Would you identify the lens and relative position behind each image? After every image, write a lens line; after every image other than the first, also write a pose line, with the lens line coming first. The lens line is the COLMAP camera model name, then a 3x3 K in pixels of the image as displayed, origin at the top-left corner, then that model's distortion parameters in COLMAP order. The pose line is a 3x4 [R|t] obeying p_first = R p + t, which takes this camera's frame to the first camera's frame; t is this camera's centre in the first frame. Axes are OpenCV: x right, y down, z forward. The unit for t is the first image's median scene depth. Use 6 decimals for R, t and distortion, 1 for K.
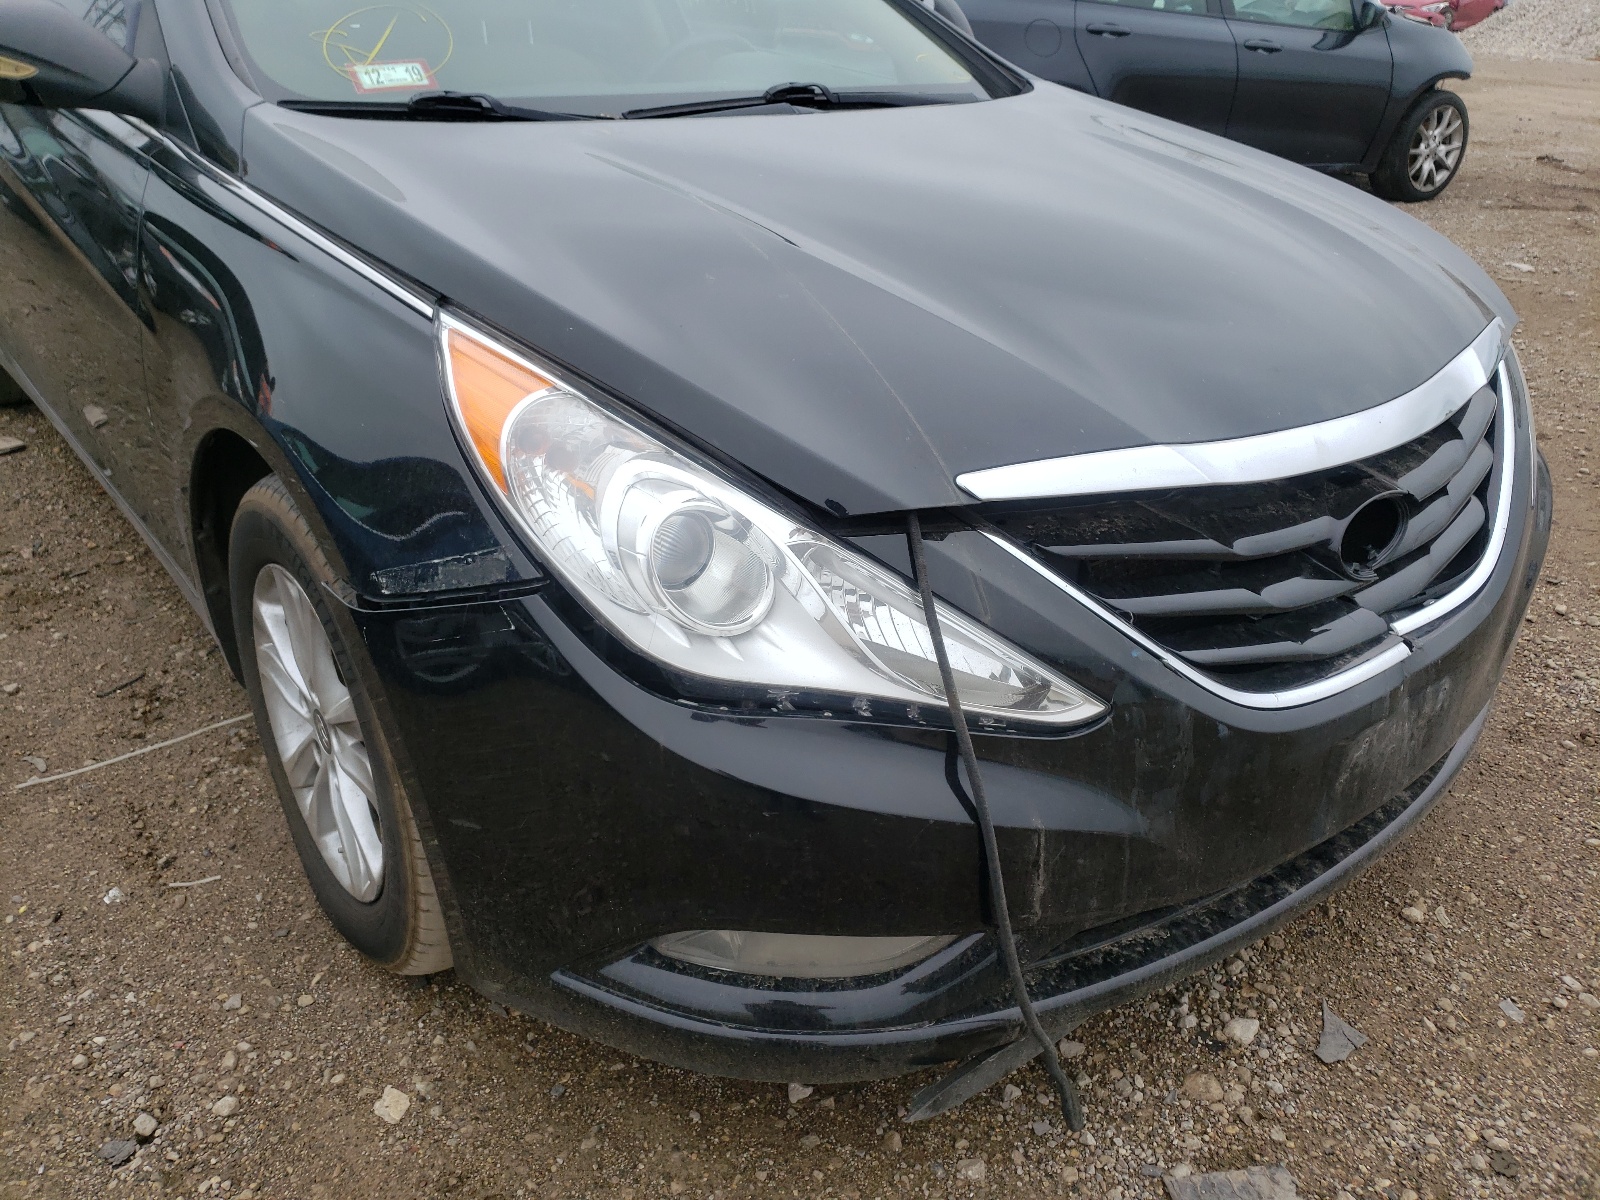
lens RADIAL K [[1351.5, 0, 800.0], [0, 1351.5, 600.0], [0, 0, 1]] dist [-0.040576, 0.101156]
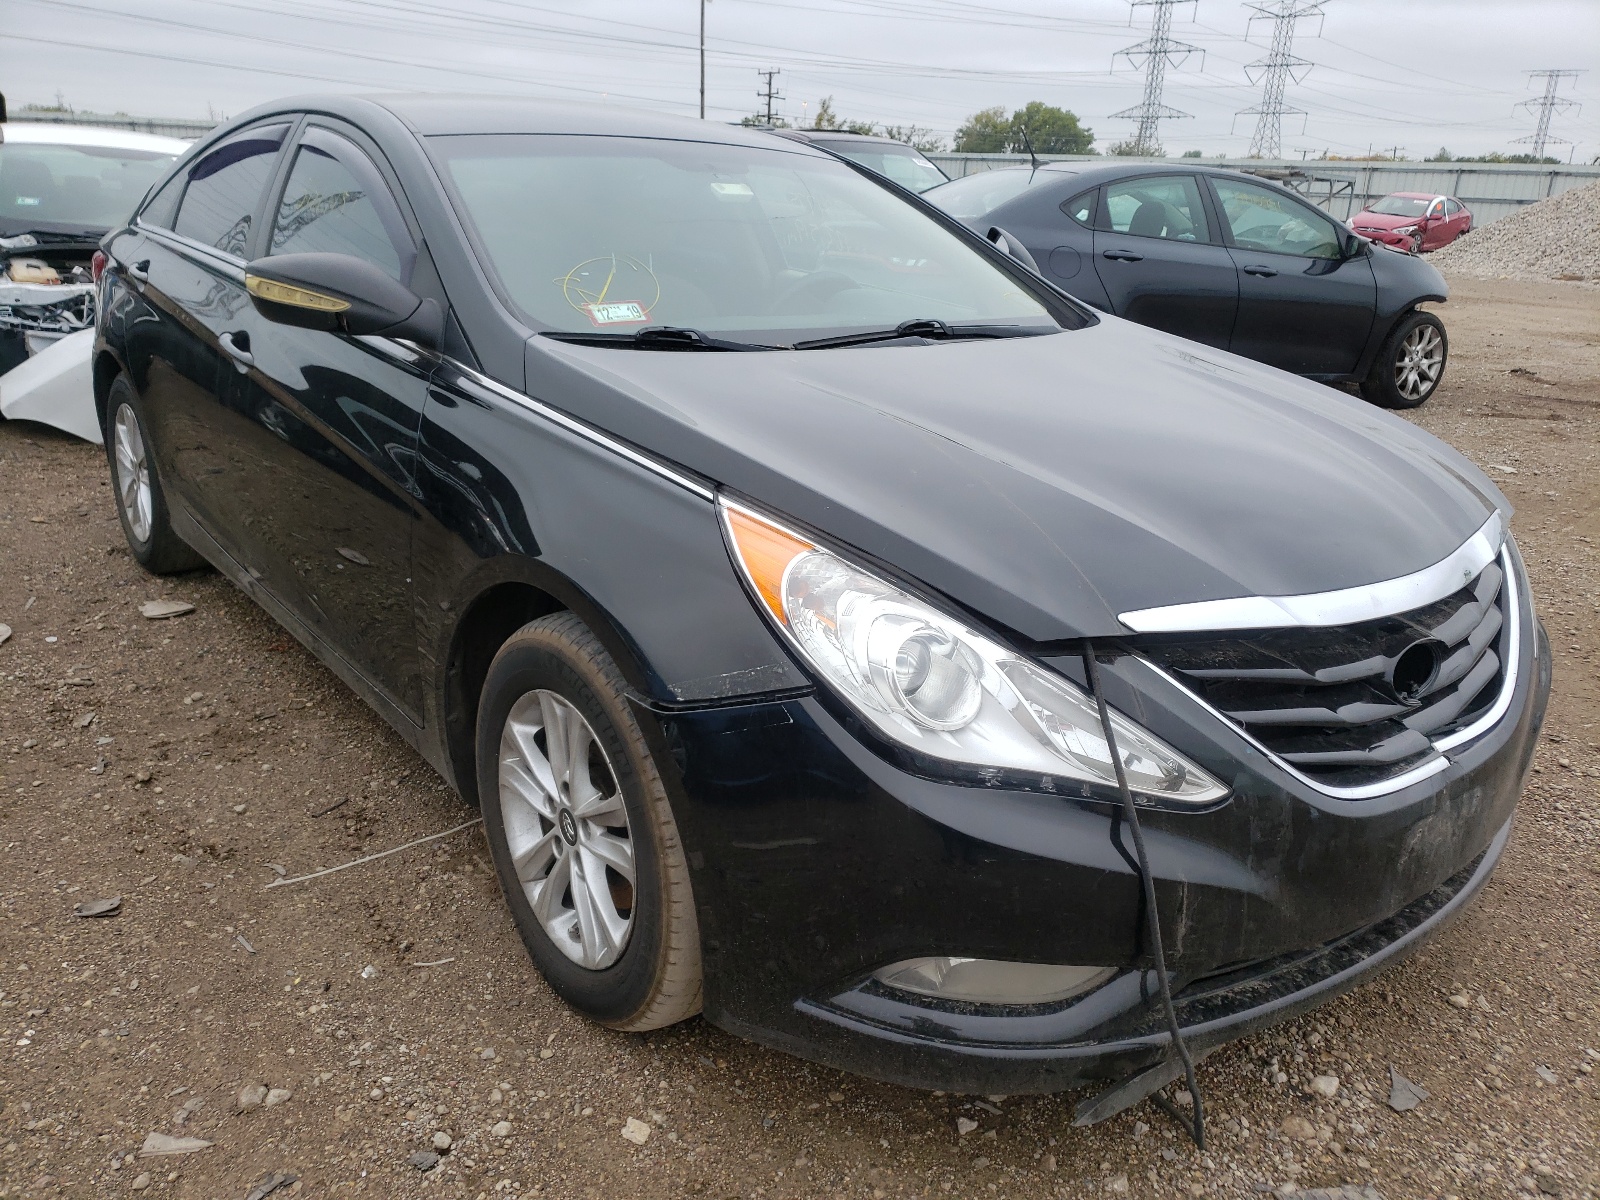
lens RADIAL K [[1356.4, 0, 800.0], [0, 1356.4, 600.0], [0, 0, 1]] dist [0.010287, 0.013573]
pose [[0.999910, 0.011757, 0.006414, -0.162795], [-0.010751, 0.990211, -0.139166, 0.066277], [-0.007988, 0.139085, 0.990248, -0.278895]]
